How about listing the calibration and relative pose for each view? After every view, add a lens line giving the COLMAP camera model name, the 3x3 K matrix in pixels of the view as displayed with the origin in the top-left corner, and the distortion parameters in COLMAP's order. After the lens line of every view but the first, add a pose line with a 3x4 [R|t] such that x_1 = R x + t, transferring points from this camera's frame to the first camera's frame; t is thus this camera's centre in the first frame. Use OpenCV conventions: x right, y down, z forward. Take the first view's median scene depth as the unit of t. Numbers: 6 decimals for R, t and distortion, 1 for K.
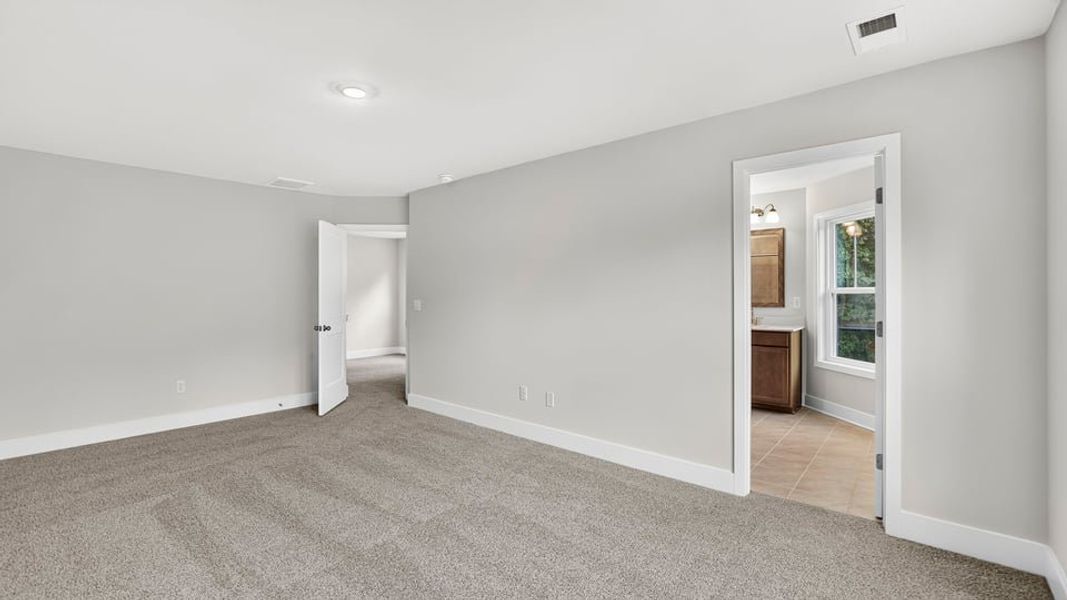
lens RADIAL K [[482.8, 0, 532.0], [0, 482.8, 298.3], [0, 0, 1]] dist [-0.002790, 0.000219]
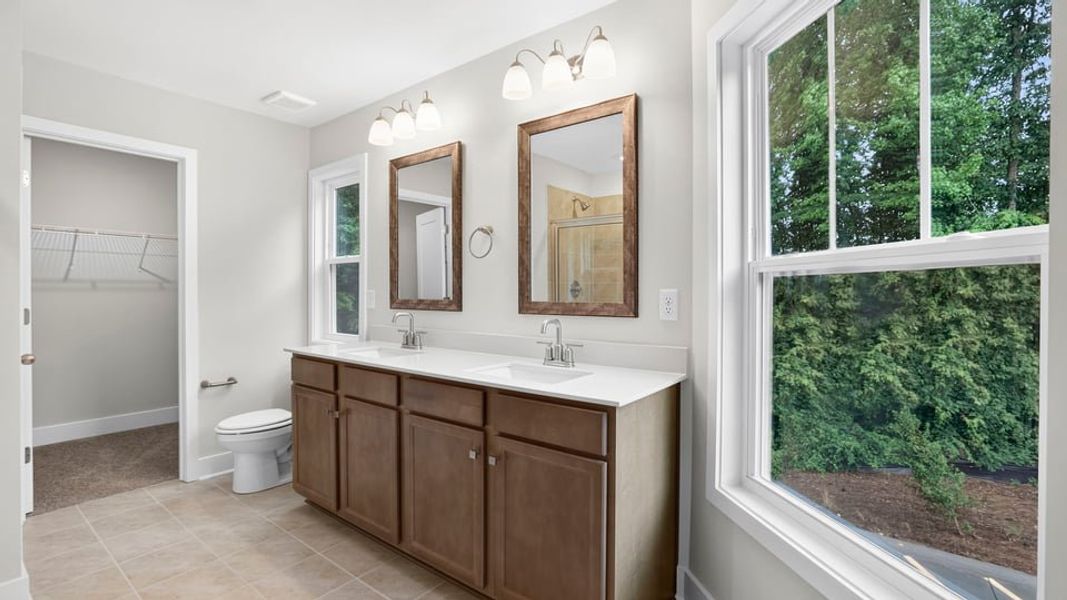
lens RADIAL K [[482.8, 0, 533.5], [0, 482.8, 299.3], [0, 0, 1]] dist [-0.002790, 0.000219]
pose [[0.998587, 0.005570, 0.052849, 0.450663], [-0.006051, 0.999942, 0.008934, 0.002758], [-0.052796, -0.009241, 0.998563, 0.682085]]
